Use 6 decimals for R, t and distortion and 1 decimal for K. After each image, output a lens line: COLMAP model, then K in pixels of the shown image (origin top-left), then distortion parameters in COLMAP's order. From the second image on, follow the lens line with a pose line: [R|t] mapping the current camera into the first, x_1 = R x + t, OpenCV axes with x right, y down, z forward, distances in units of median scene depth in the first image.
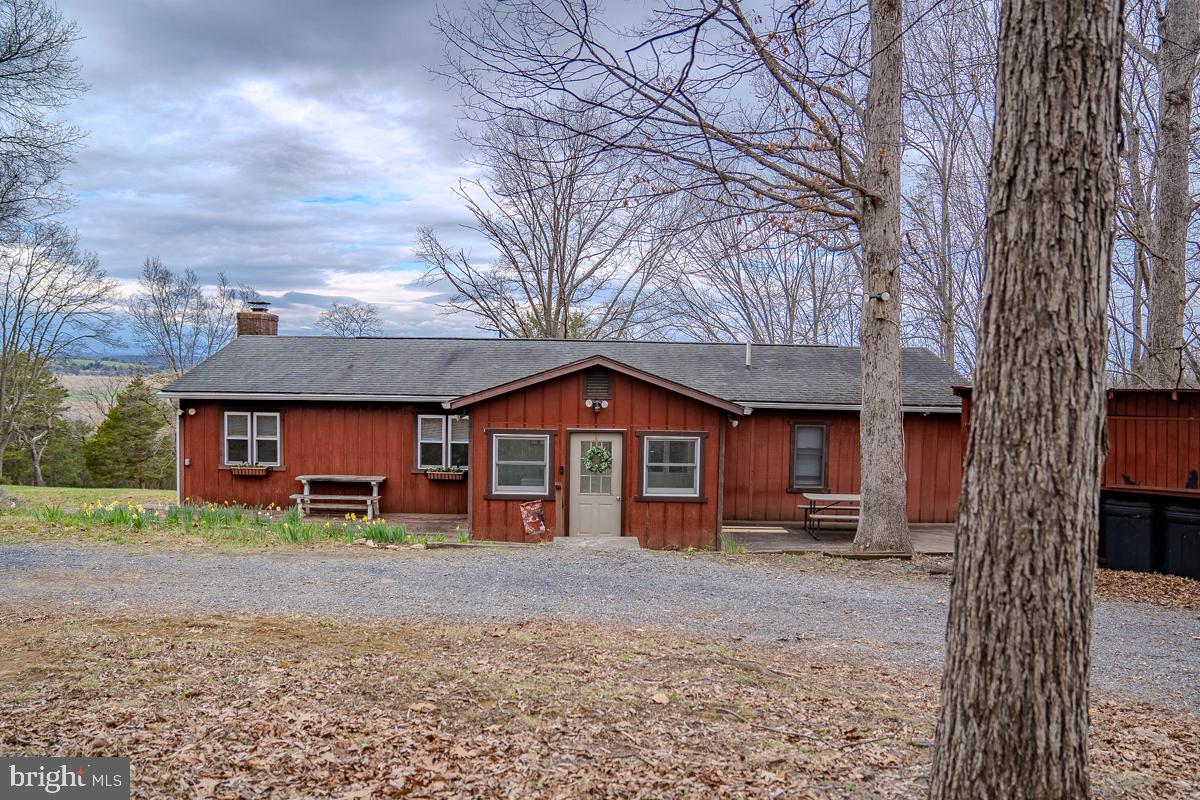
lens RADIAL K [[831.7, 0, 600.0], [0, 831.7, 400.0], [0, 0, 1]] dist [-0.097162, 0.000726]
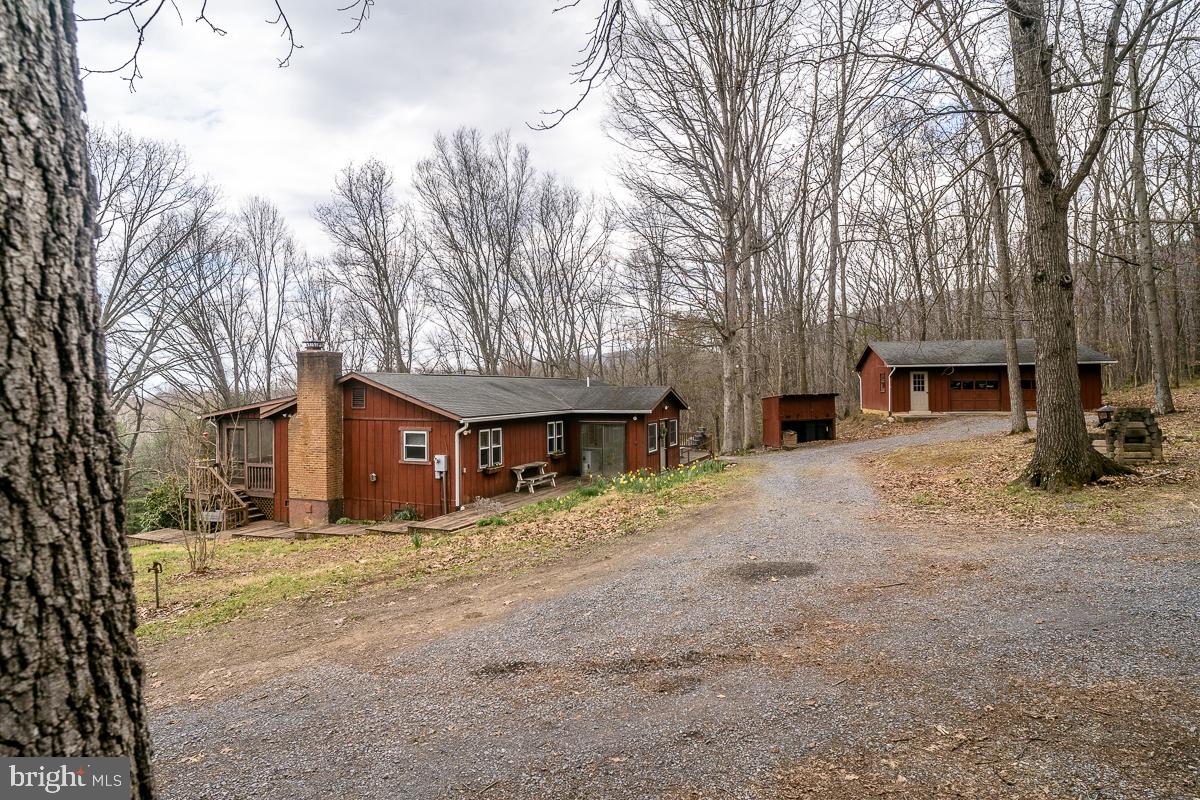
lens RADIAL K [[627.6, 0, 603.7], [0, 627.6, 384.3], [0, 0, 1]] dist [-0.003459, 0.000061]
pose [[0.393530, -0.011374, 0.919241, -1.357420], [0.047489, 0.998840, -0.007971, -0.044911], [-0.918084, 0.046791, 0.393614, 0.382774]]
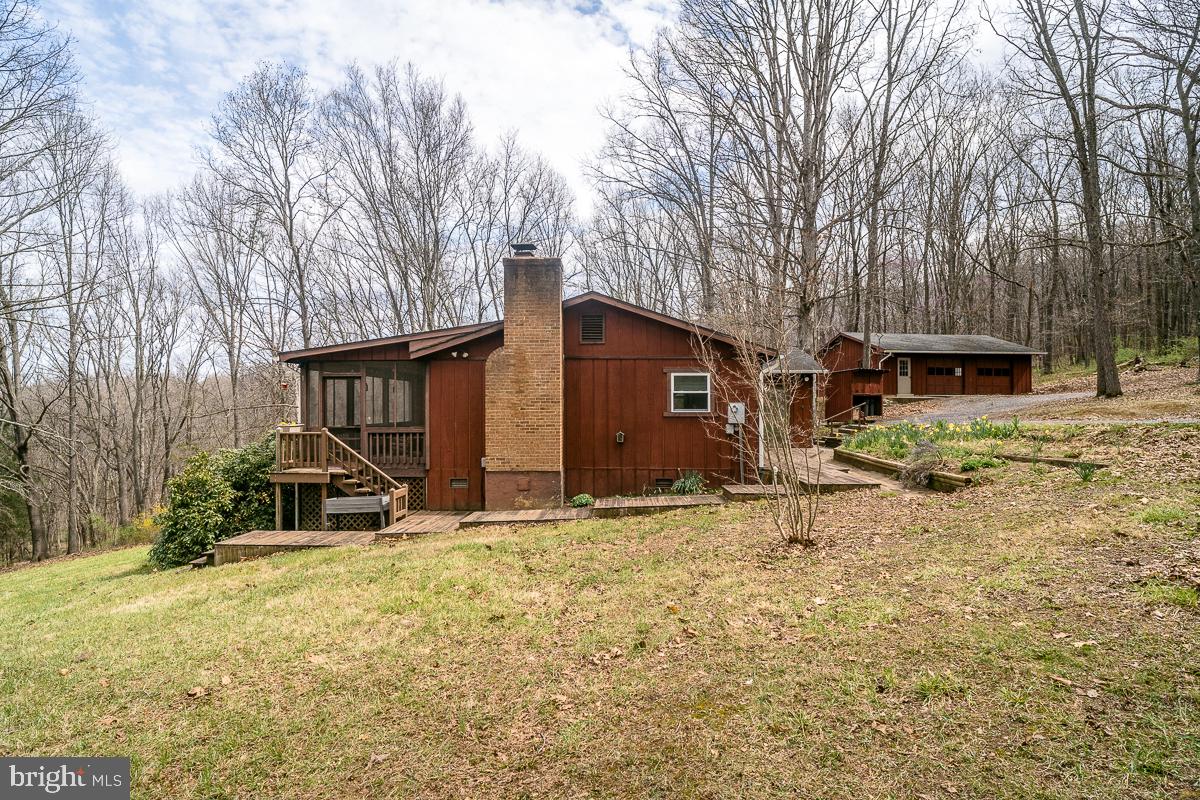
lens RADIAL K [[620.7, 0, 597.8], [0, 620.7, 403.3], [0, 0, 1]] dist [-0.003433, -0.000448]
pose [[0.037449, -0.012396, 0.999222, -1.301497], [0.037799, 0.999225, 0.010979, 0.035661], [-0.998583, 0.037358, 0.037889, 1.179014]]
